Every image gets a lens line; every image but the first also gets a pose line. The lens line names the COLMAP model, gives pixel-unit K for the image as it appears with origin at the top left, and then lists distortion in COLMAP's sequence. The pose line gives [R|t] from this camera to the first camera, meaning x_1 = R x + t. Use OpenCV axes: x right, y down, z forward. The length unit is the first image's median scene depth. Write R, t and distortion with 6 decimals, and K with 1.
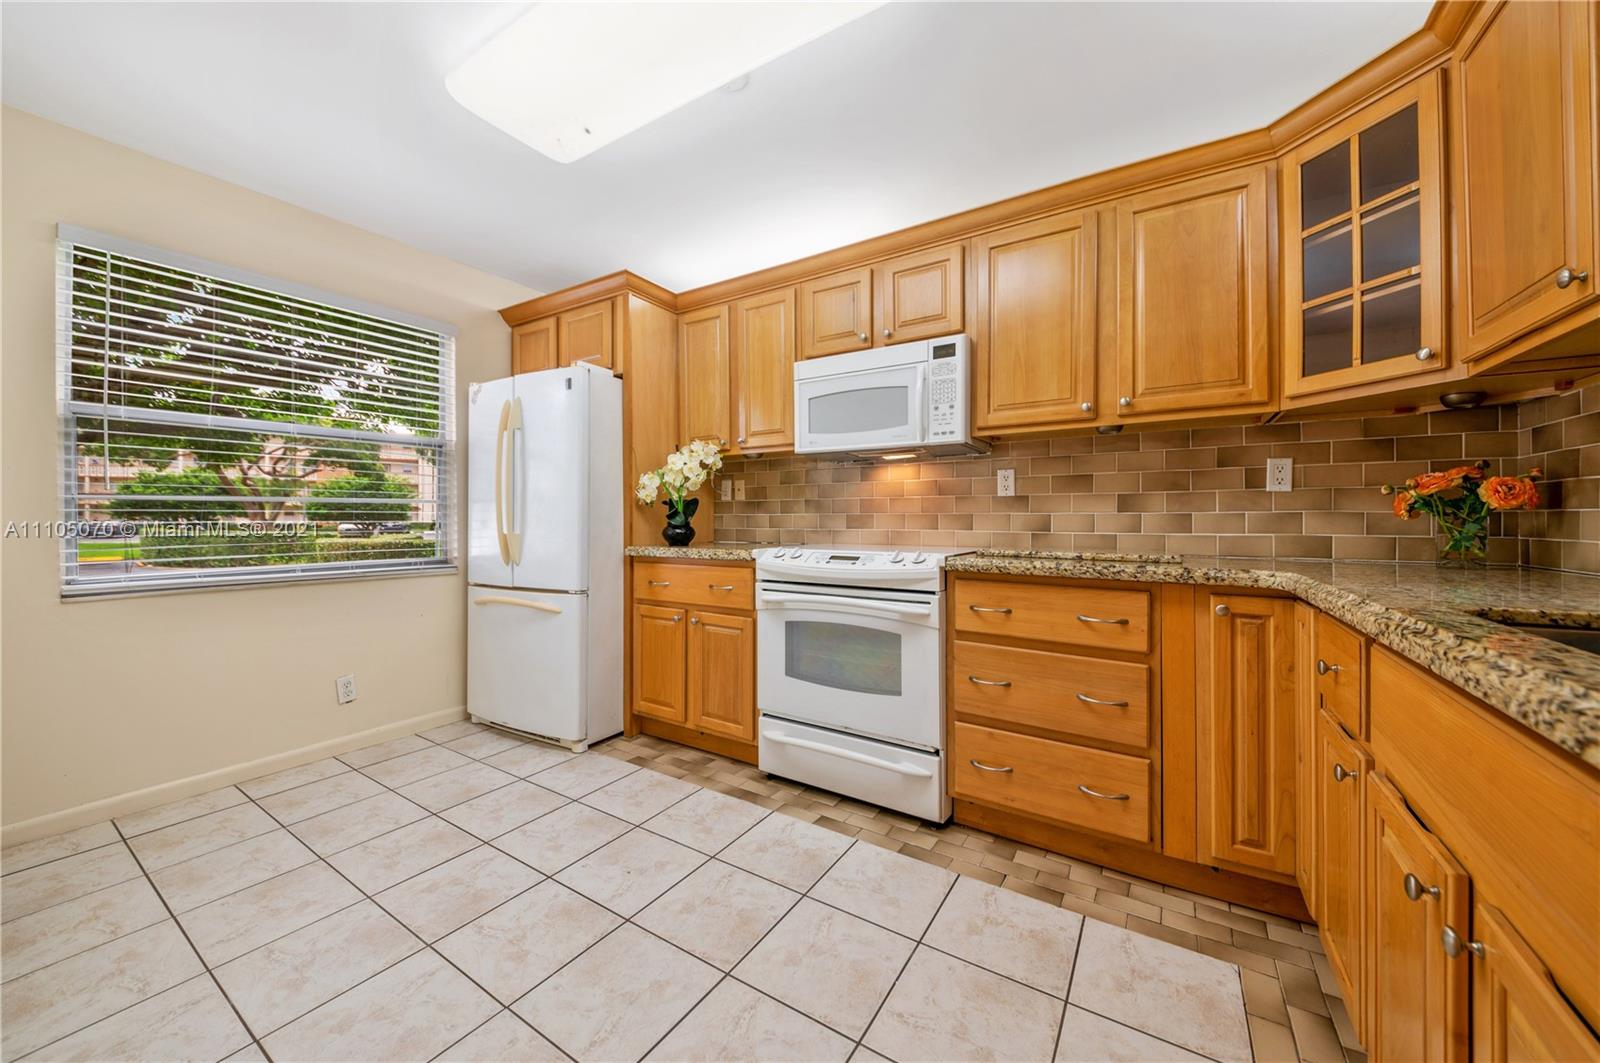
lens RADIAL K [[572.0, 0, 771.6], [0, 572.0, 516.5], [0, 0, 1]] dist [-0.023129, -0.004693]
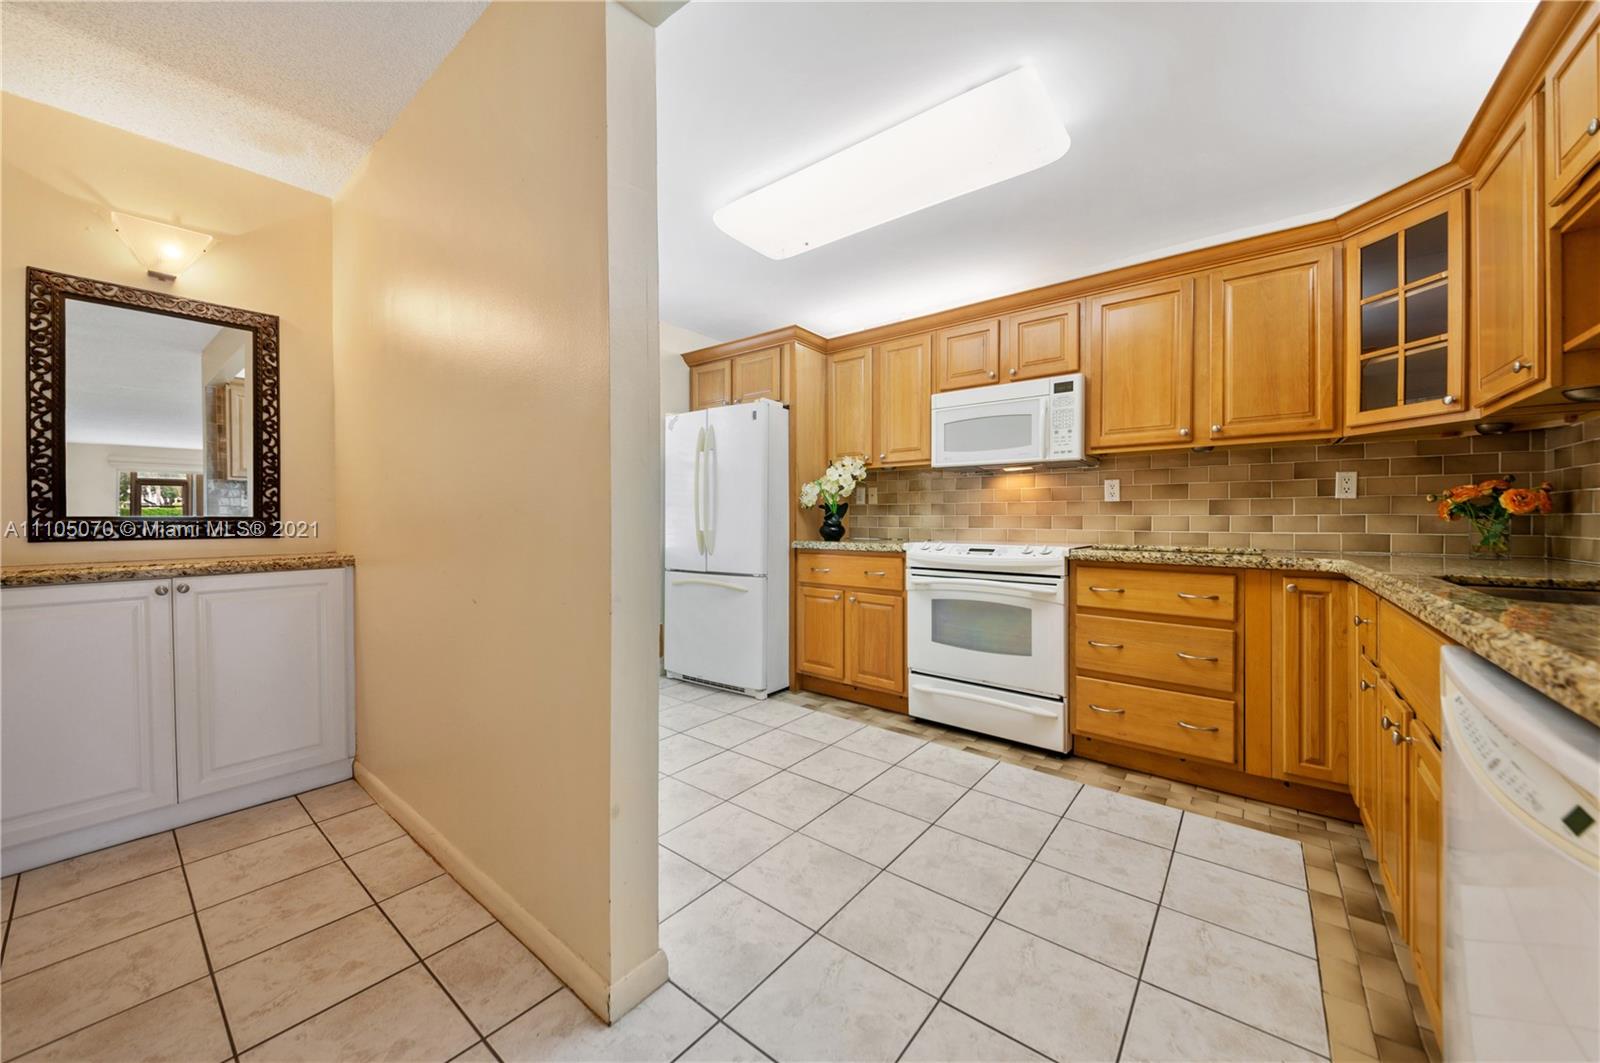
lens RADIAL K [[572.0, 0, 763.6], [0, 572.0, 517.7], [0, 0, 1]] dist [-0.023129, -0.004693]
pose [[0.992694, 0.001411, -0.120654, -0.234225], [-0.001206, 0.999998, 0.001772, -0.002489], [0.120656, -0.001613, 0.992693, -0.380796]]
